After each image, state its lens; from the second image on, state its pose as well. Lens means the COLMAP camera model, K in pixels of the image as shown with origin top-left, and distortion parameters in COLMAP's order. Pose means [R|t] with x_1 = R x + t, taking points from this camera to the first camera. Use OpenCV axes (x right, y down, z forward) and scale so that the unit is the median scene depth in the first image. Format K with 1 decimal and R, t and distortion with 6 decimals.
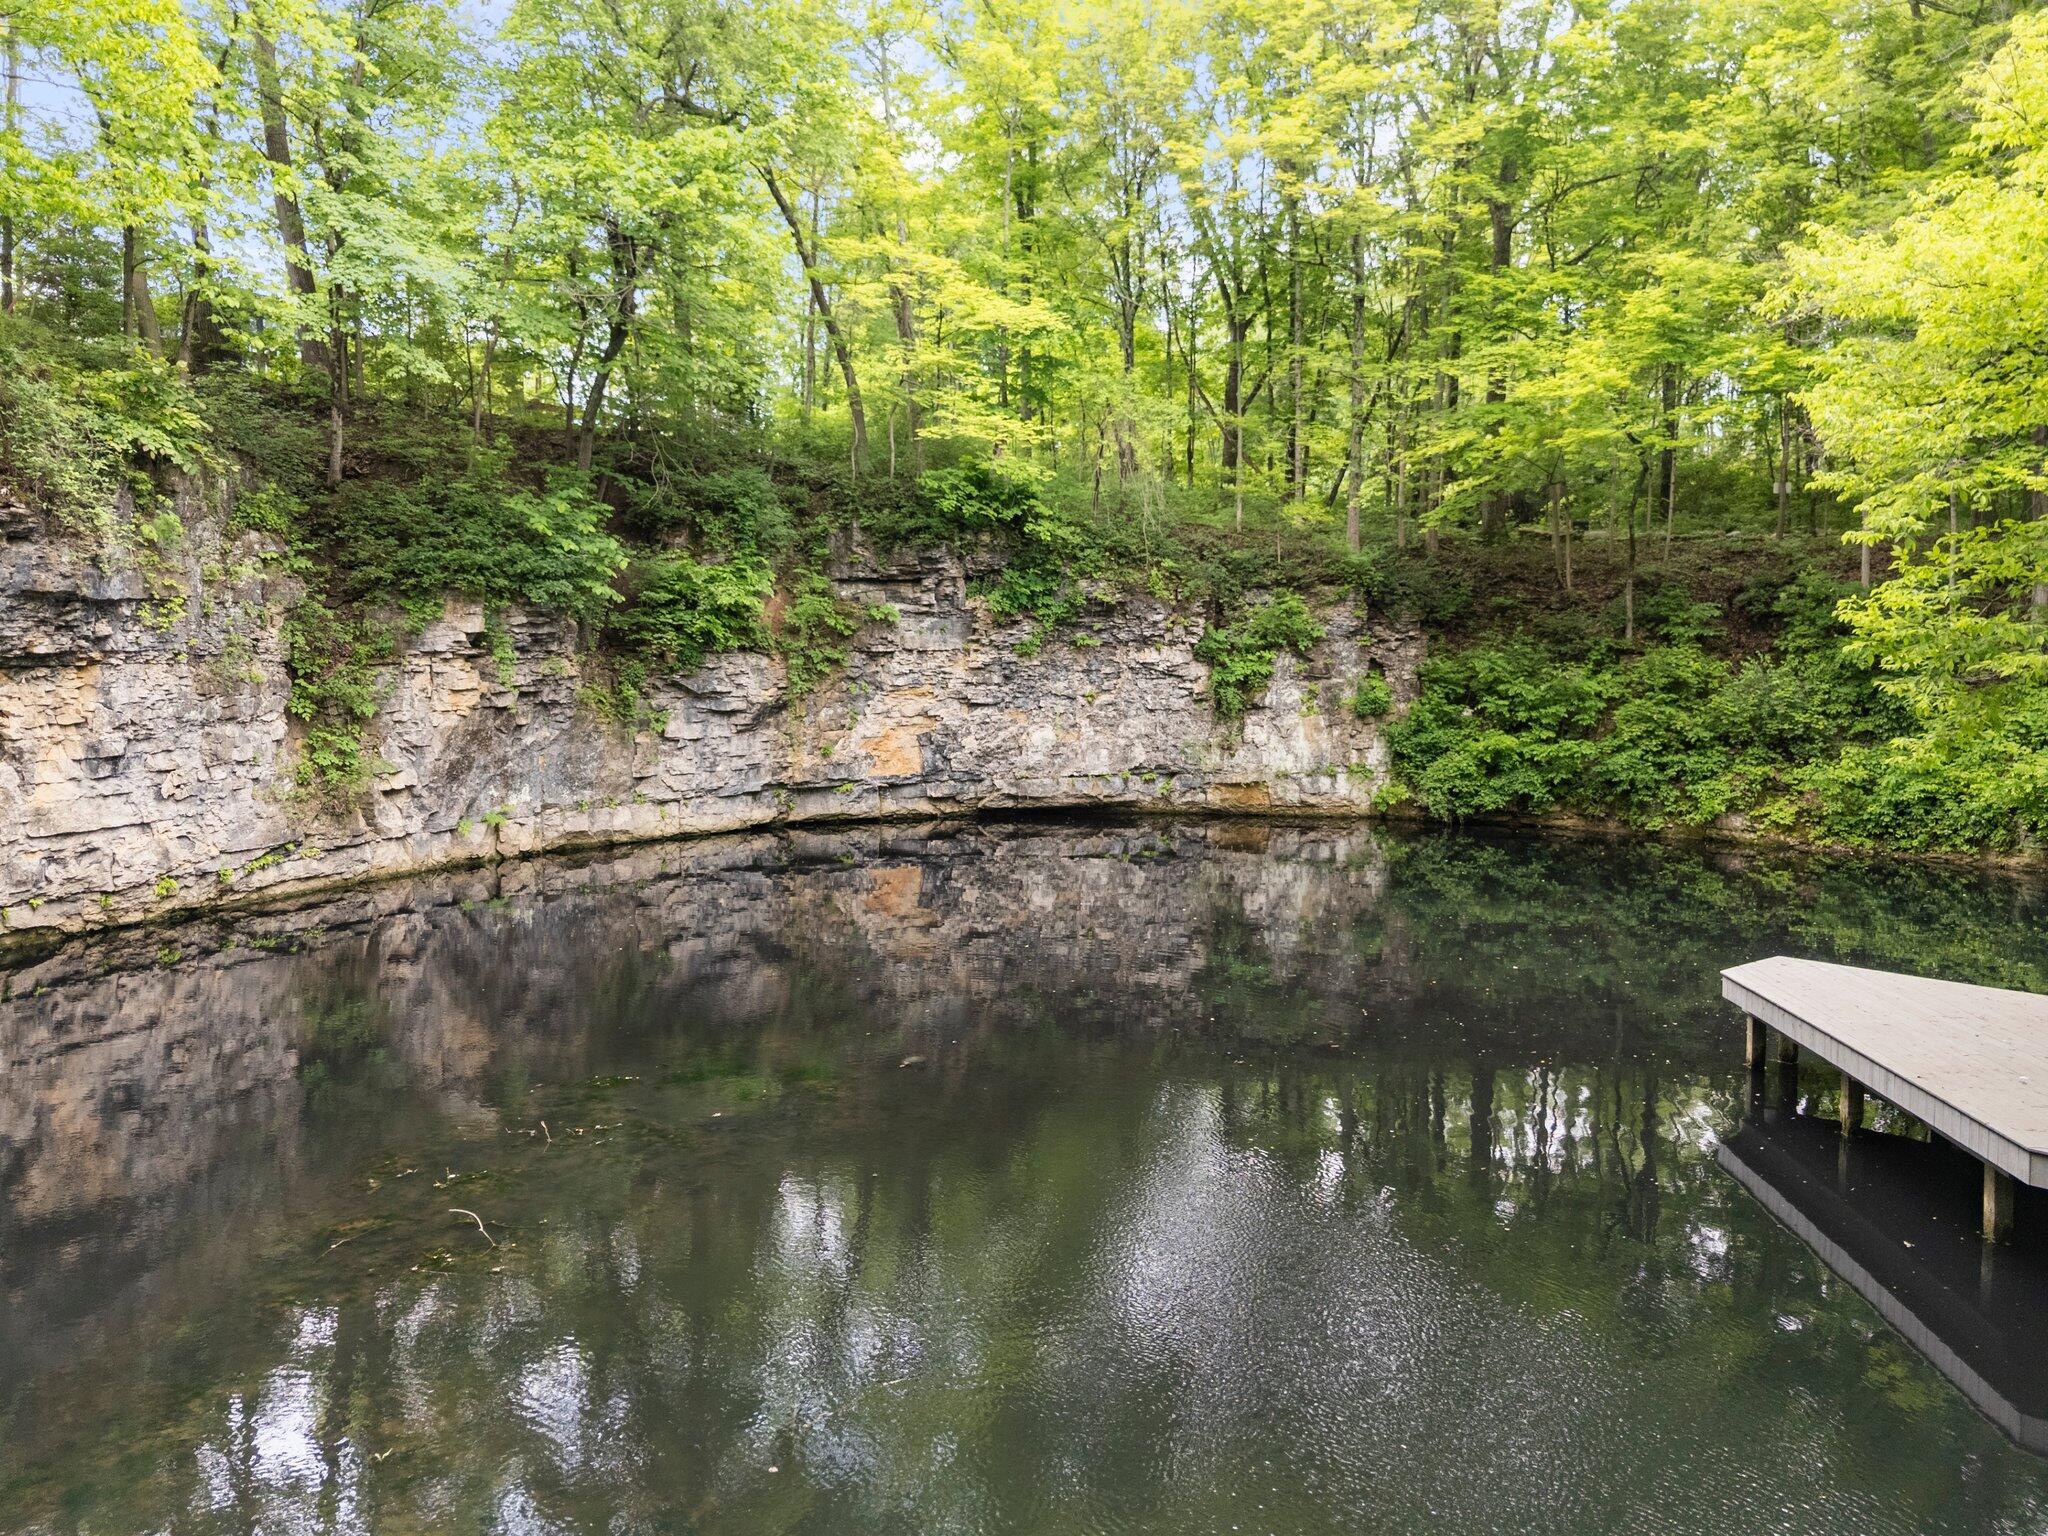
lens RADIAL K [[1430.6, 0, 1023.7], [0, 1430.6, 775.9], [0, 0, 1]] dist [0.026475, -0.007304]
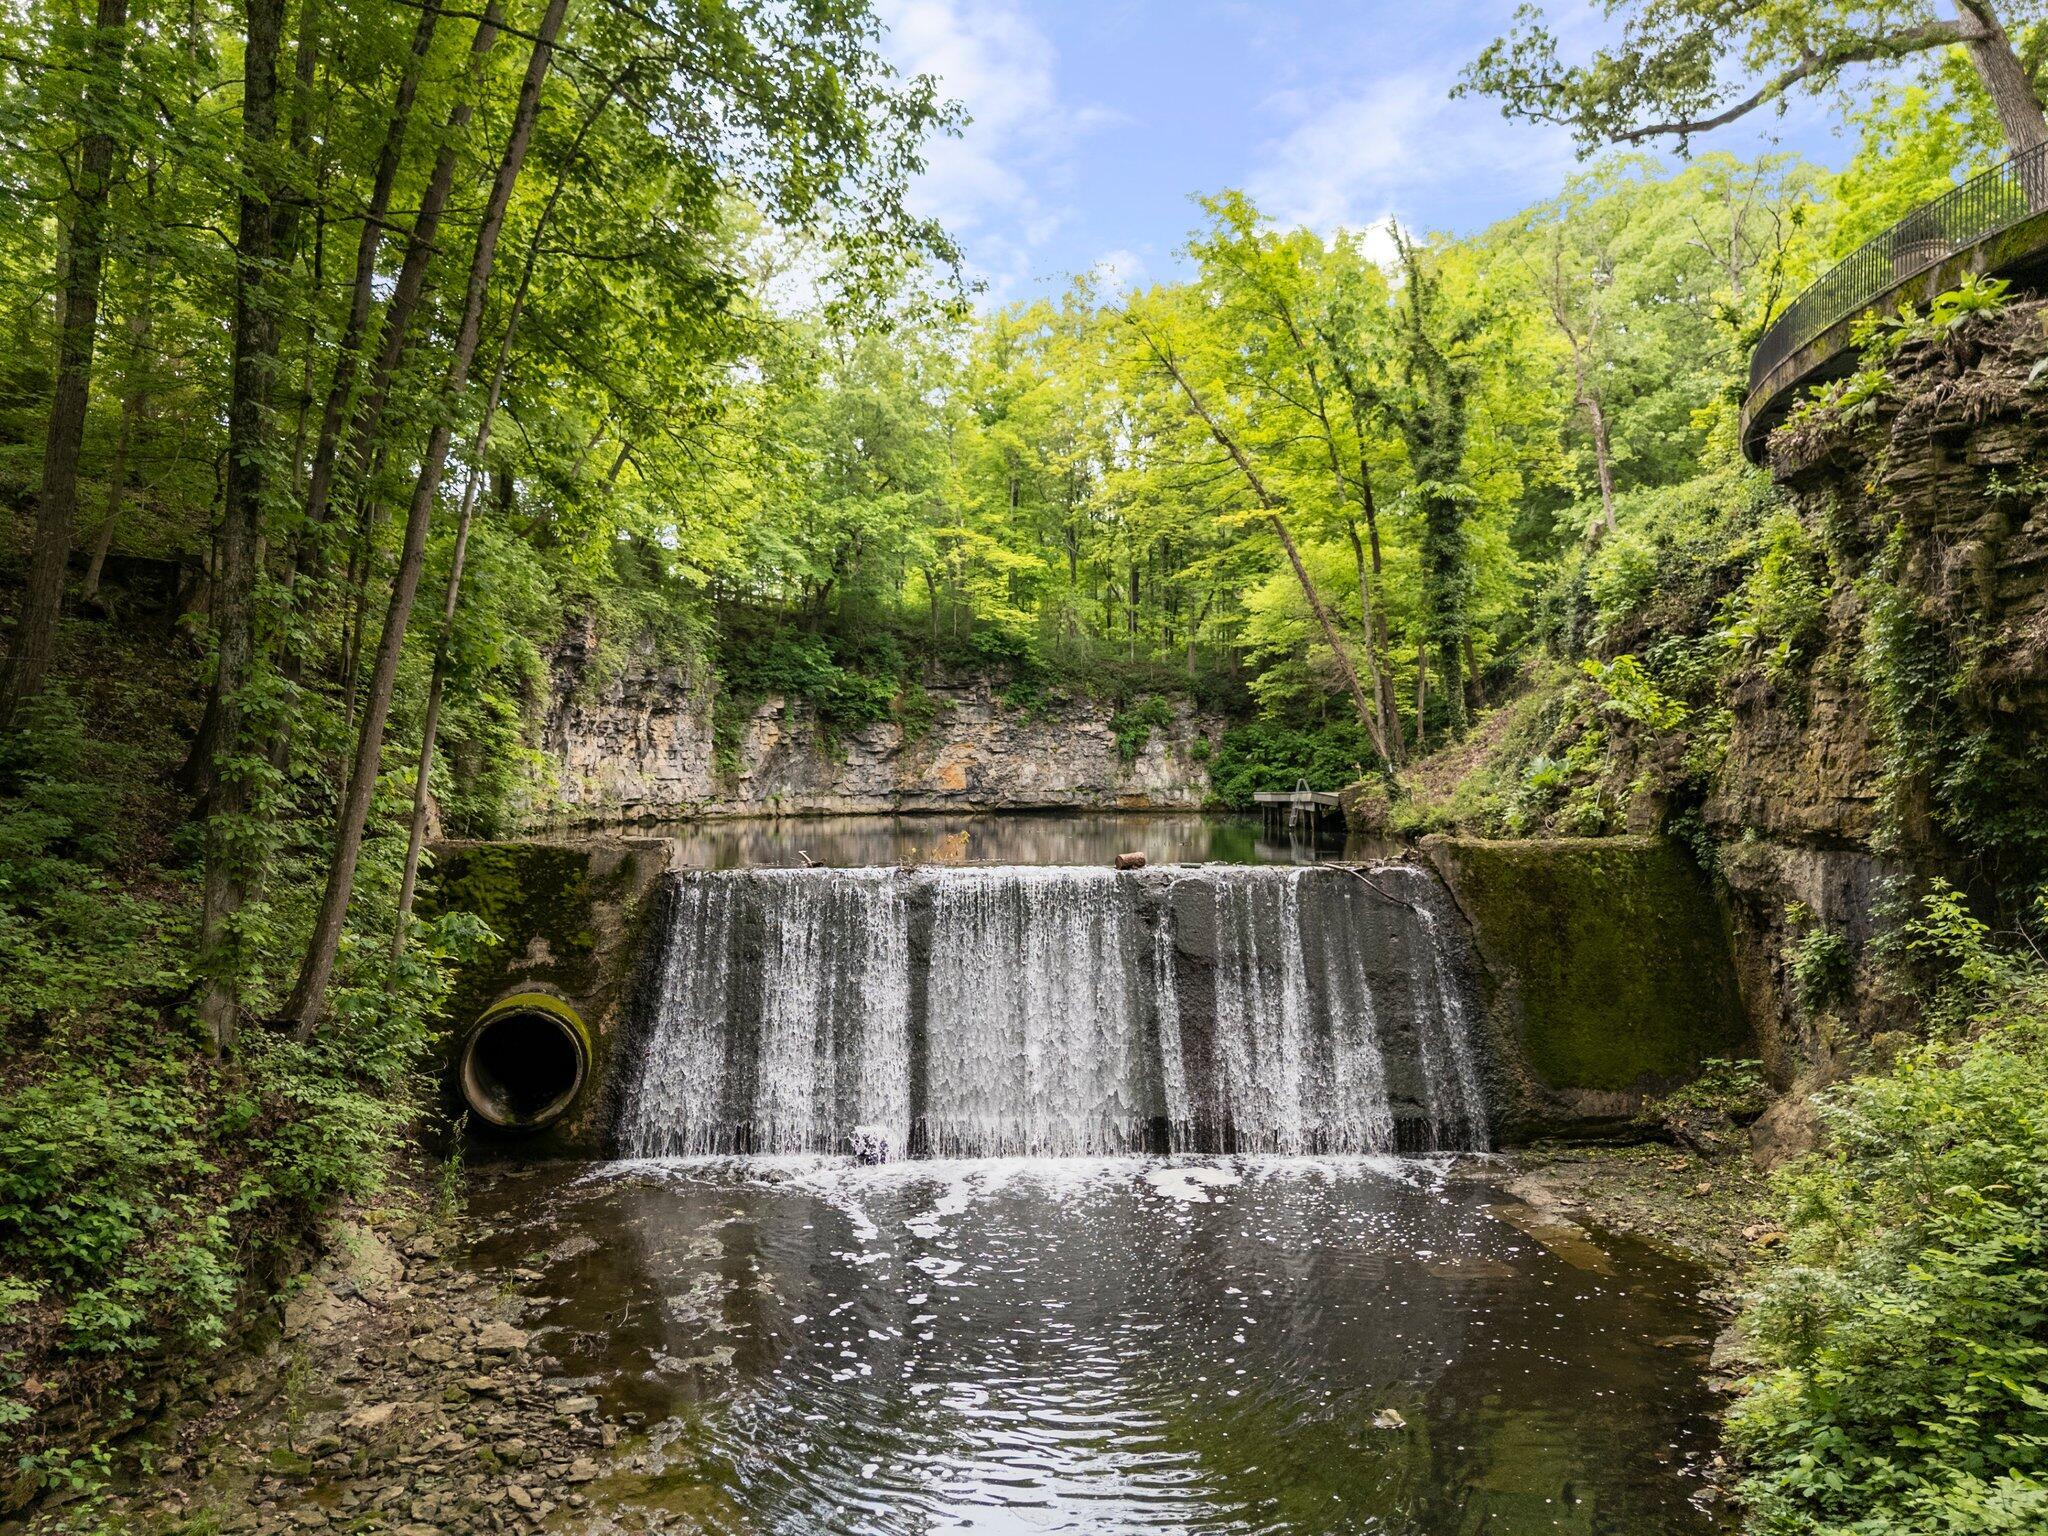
lens RADIAL K [[1430.6, 0, 1030.9], [0, 1430.6, 771.1], [0, 0, 1]] dist [0.026475, -0.007304]
pose [[0.999129, 0.000227, 0.041726, -0.068039], [0.003625, 0.995732, -0.092218, 0.156496], [-0.041569, 0.092289, 0.994864, -0.934794]]
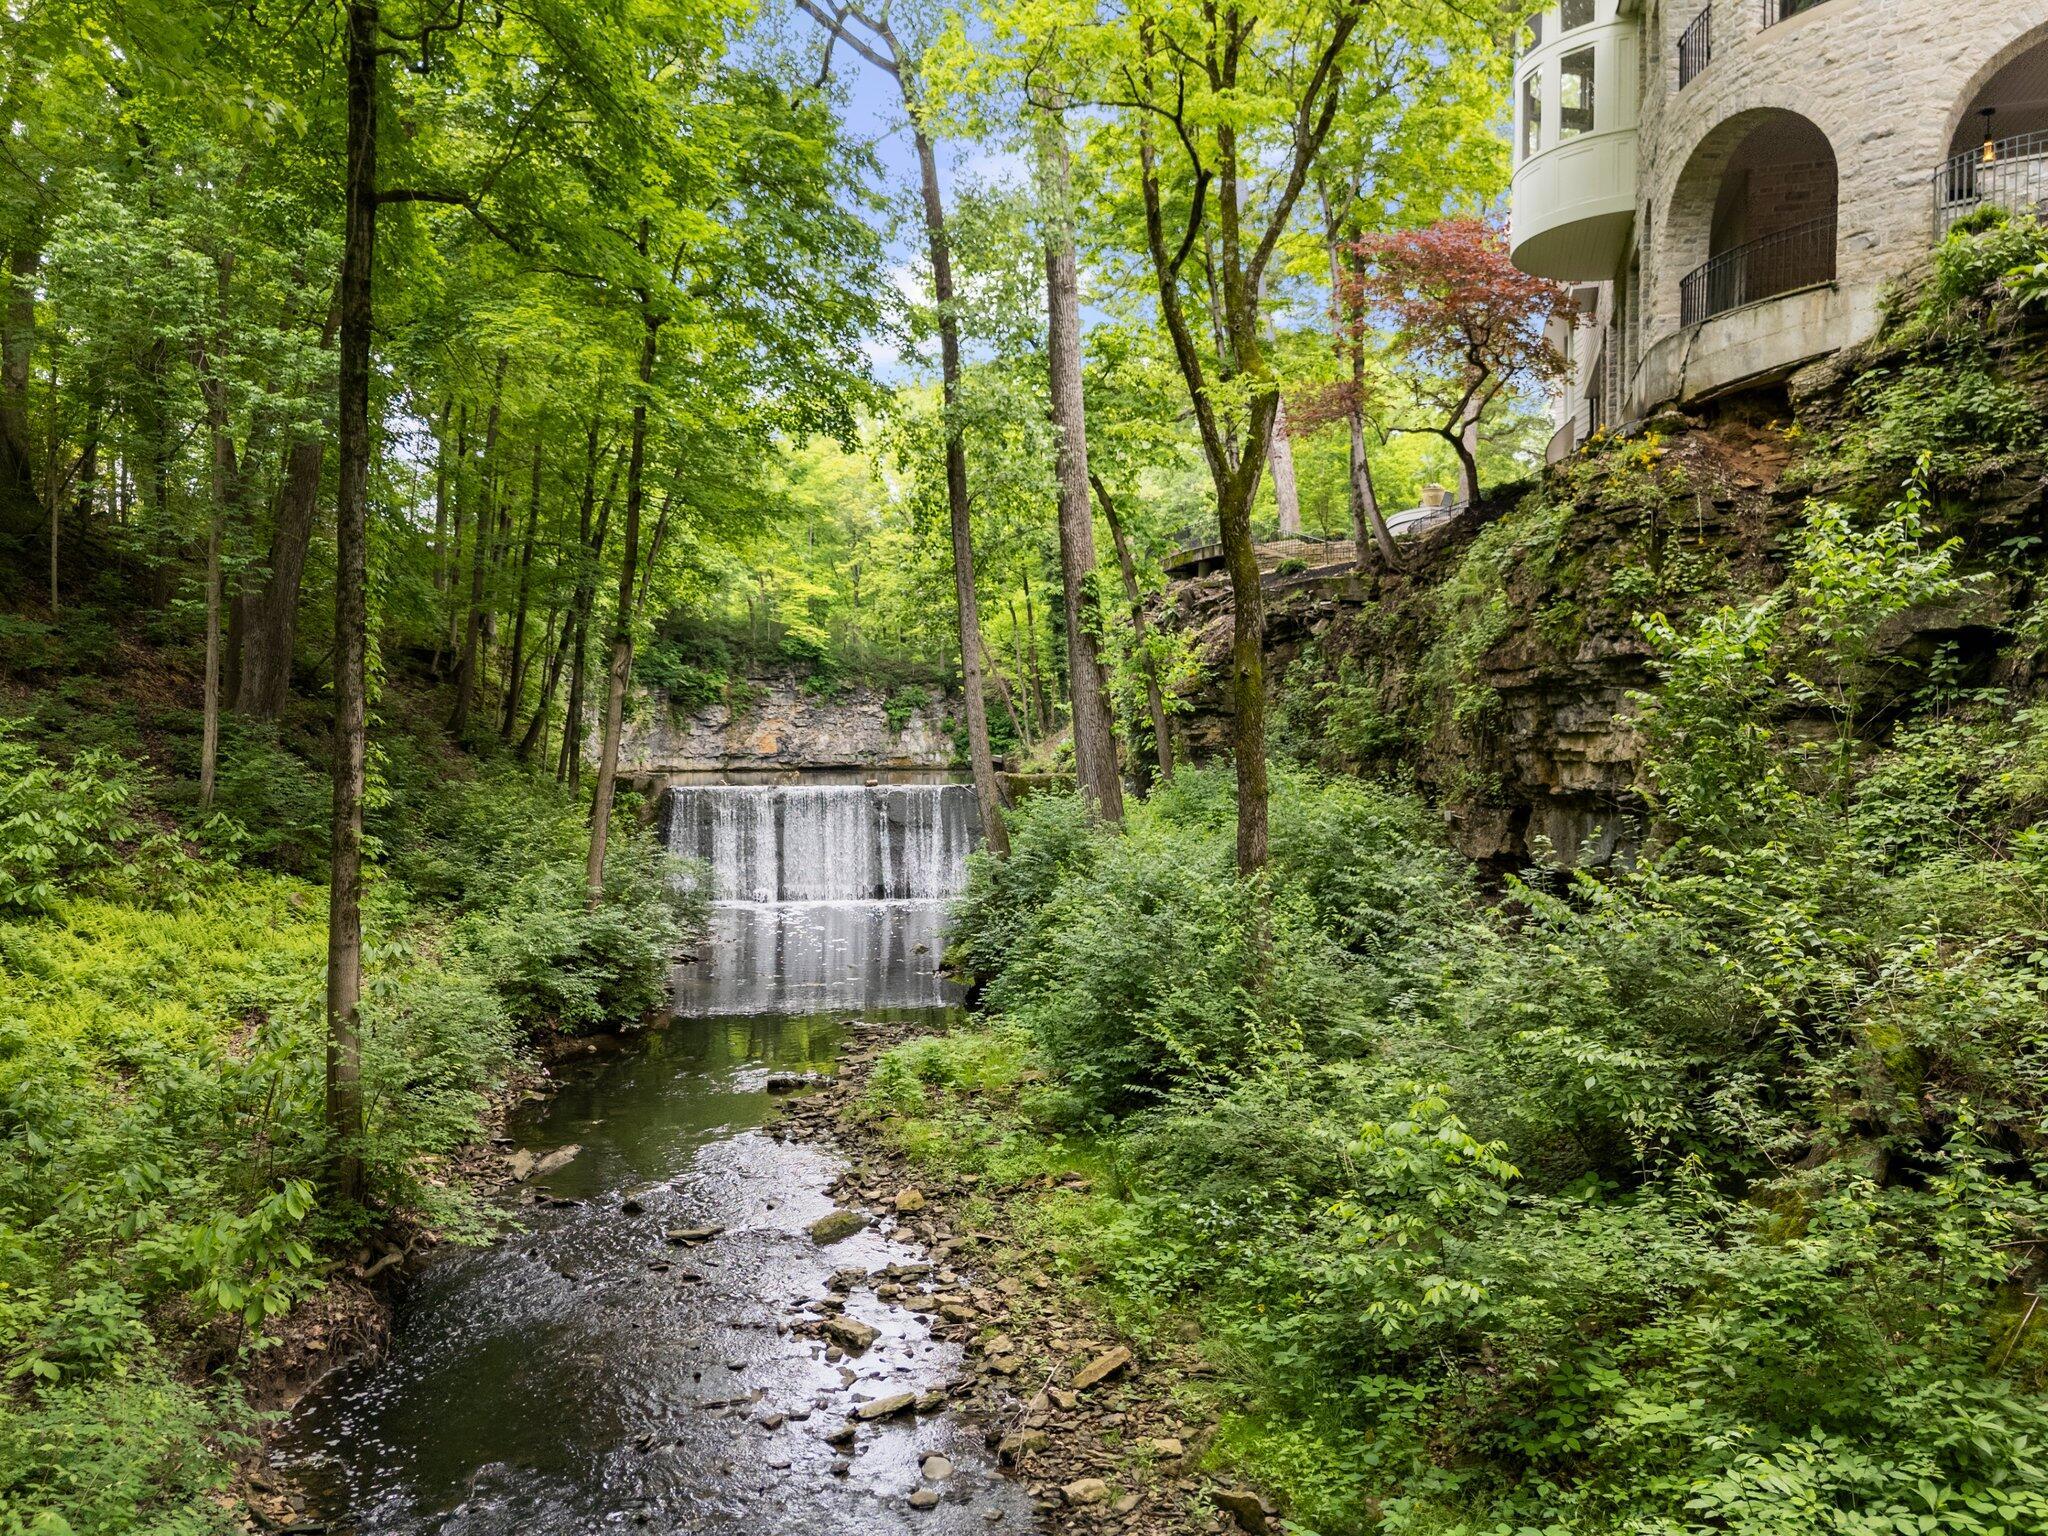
lens RADIAL K [[1430.6, 0, 1072.4], [0, 1430.6, 768.8], [0, 0, 1]] dist [0.026475, -0.007304]
pose [[0.977021, -0.000534, 0.213142, -0.106115], [0.015321, 0.997586, -0.067731, 0.221170], [-0.212591, 0.069440, 0.974671, -1.725575]]
